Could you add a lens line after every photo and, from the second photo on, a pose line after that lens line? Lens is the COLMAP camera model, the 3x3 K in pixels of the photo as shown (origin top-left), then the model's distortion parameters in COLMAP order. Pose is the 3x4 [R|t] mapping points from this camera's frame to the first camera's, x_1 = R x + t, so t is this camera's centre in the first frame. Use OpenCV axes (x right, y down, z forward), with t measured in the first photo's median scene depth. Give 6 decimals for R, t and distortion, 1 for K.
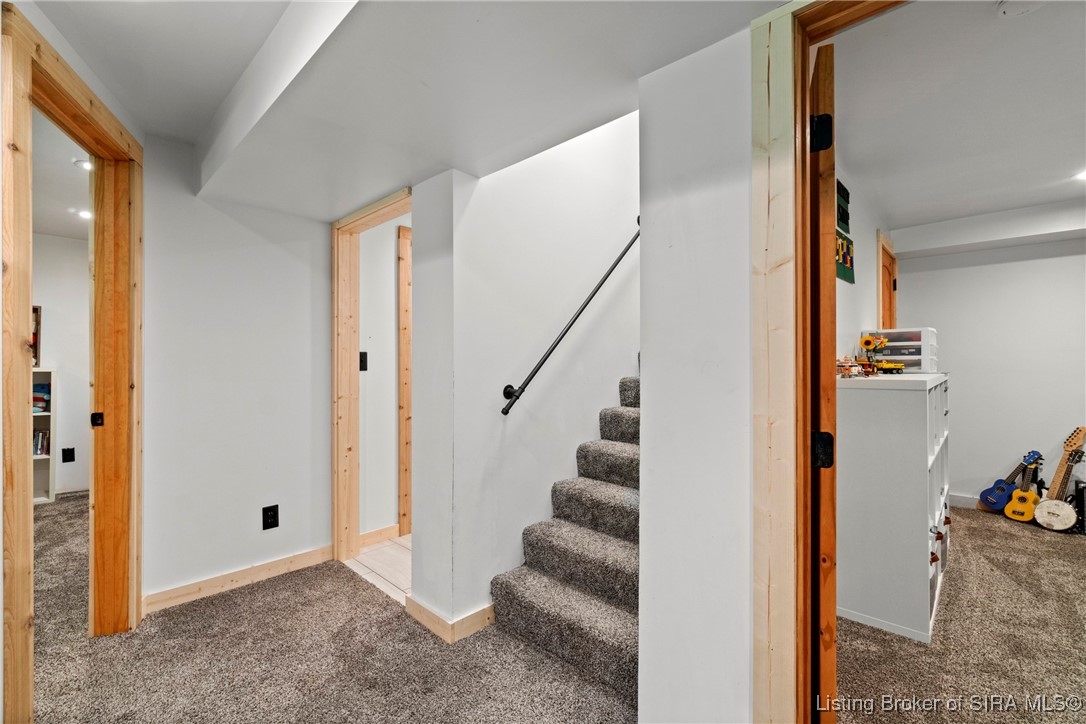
lens RADIAL K [[471.6, 0, 540.2], [0, 471.6, 365.1], [0, 0, 1]] dist [-0.000657, -0.000386]
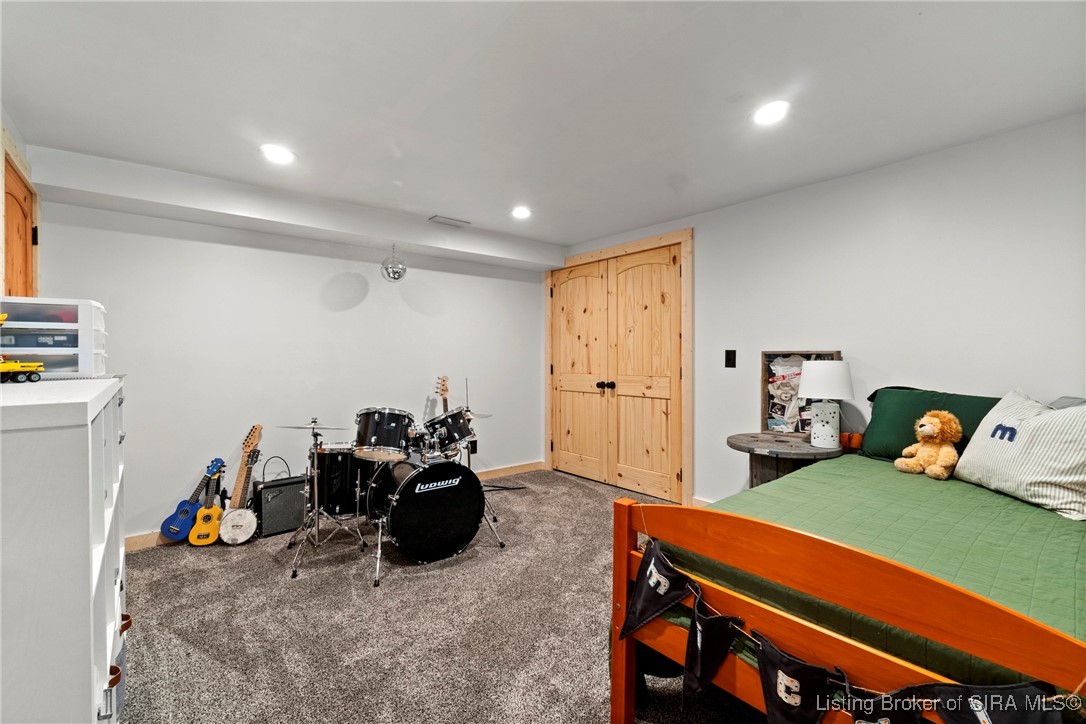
lens RADIAL K [[478.4, 0, 539.3], [0, 478.4, 359.1], [0, 0, 1]] dist [-0.001910, -0.000617]
pose [[0.127857, 0.000533, 0.991793, 0.250560], [0.002483, 0.999997, -0.000857, -0.003919], [-0.991790, 0.002572, 0.127855, 0.304024]]
